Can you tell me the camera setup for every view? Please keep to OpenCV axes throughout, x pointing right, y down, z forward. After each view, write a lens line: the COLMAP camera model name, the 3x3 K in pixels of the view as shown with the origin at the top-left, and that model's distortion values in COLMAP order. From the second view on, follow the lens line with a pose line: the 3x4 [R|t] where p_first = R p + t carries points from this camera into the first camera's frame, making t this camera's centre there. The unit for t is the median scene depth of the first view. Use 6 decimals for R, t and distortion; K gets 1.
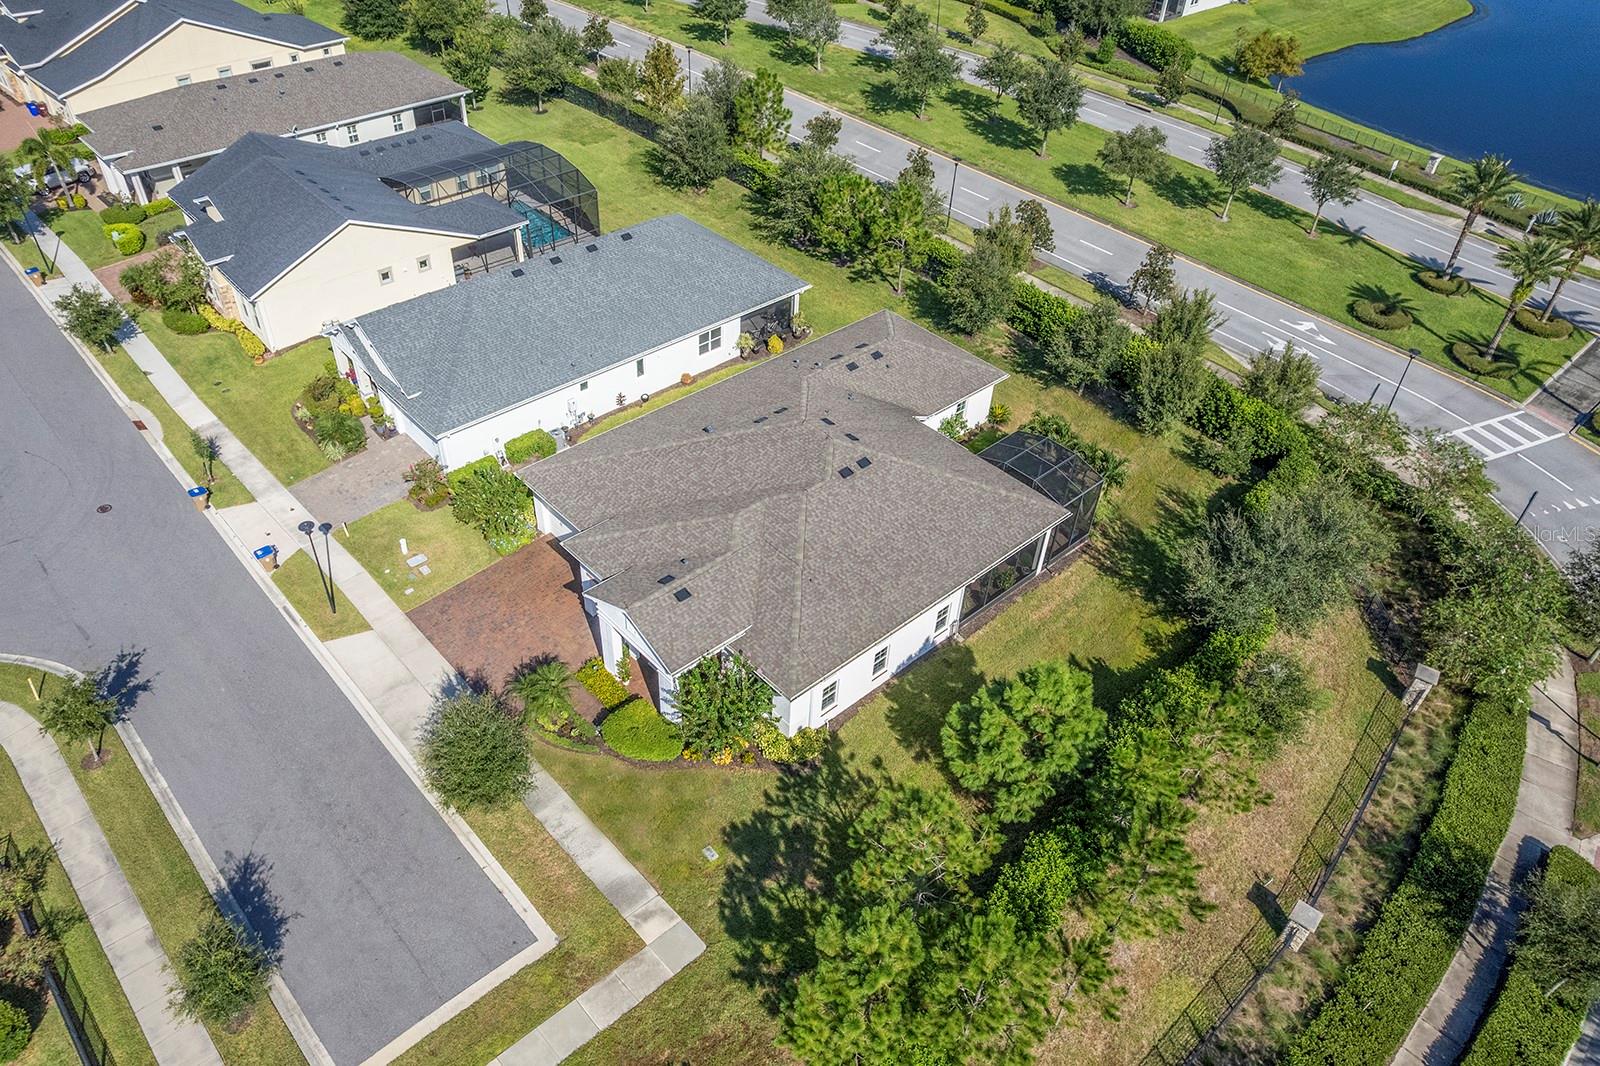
lens RADIAL K [[1089.5, 0, 797.9], [0, 1089.5, 583.4], [0, 0, 1]] dist [-0.030148, 0.003561]
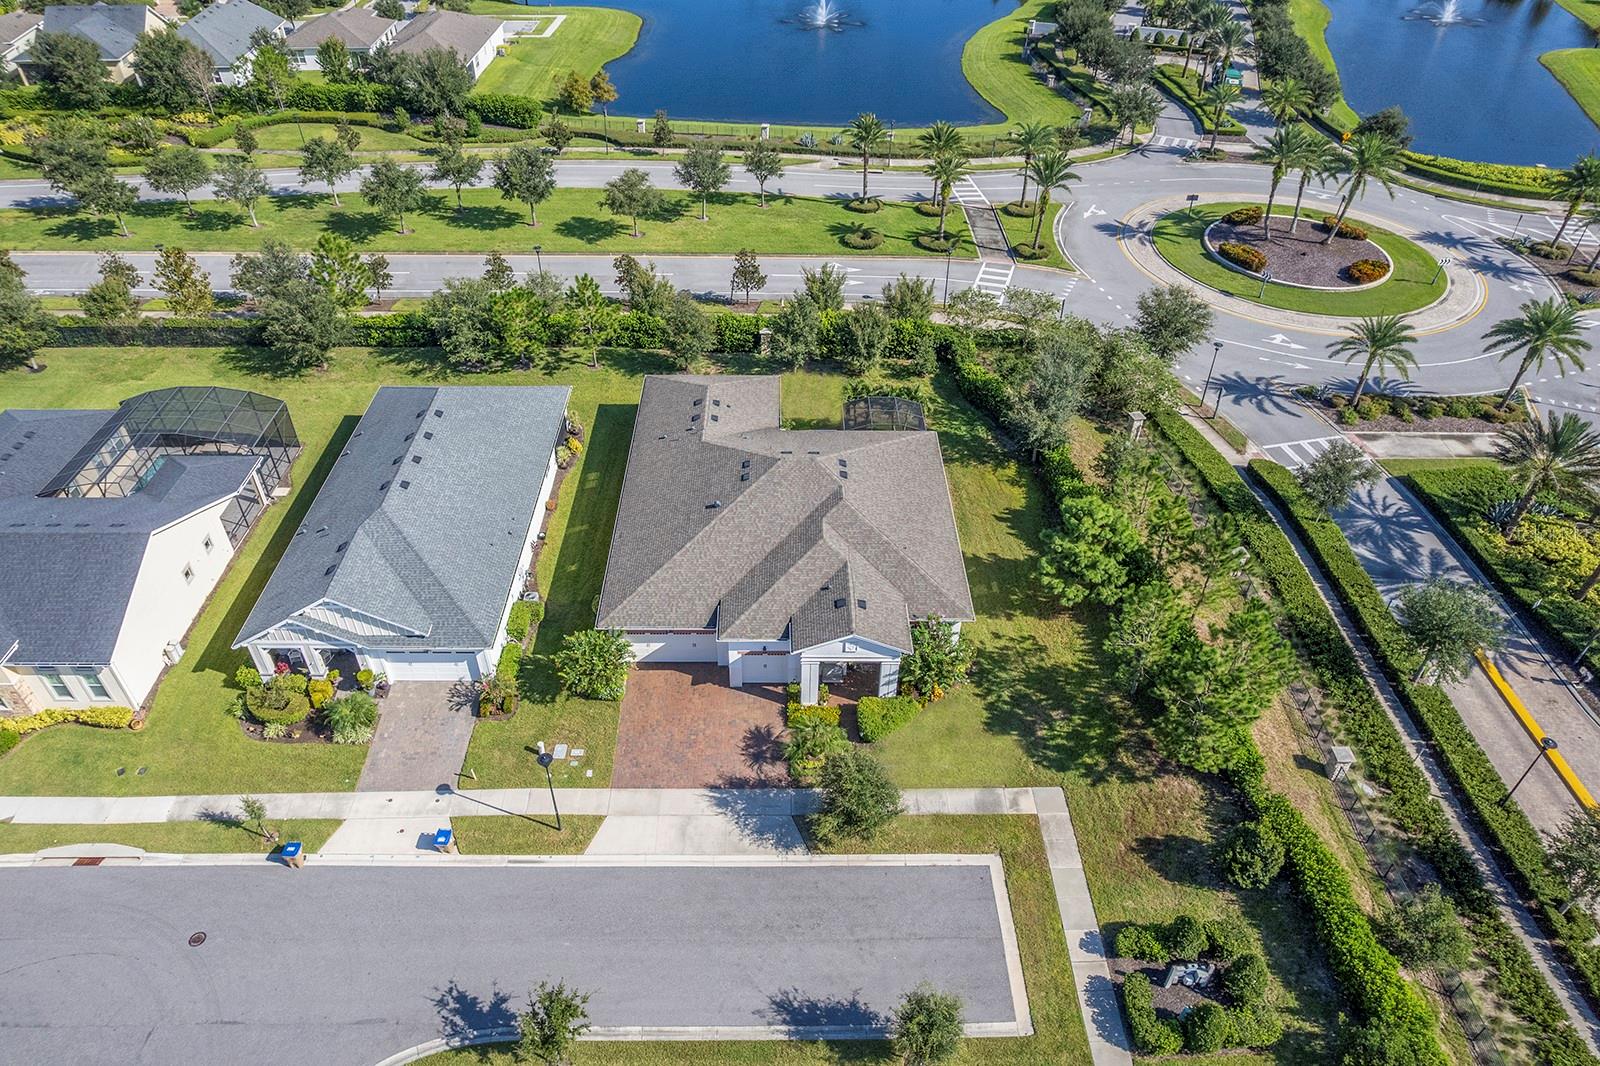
lens RADIAL K [[1058.6, 0, 800.0], [0, 1058.6, 533.0], [0, 0, 1]] dist [-0.029472, 0.002866]
pose [[0.664295, -0.491550, 0.563108, -0.618759], [0.515411, 0.846840, 0.131198, -0.197708], [-0.541353, 0.203078, 0.815902, 0.009872]]
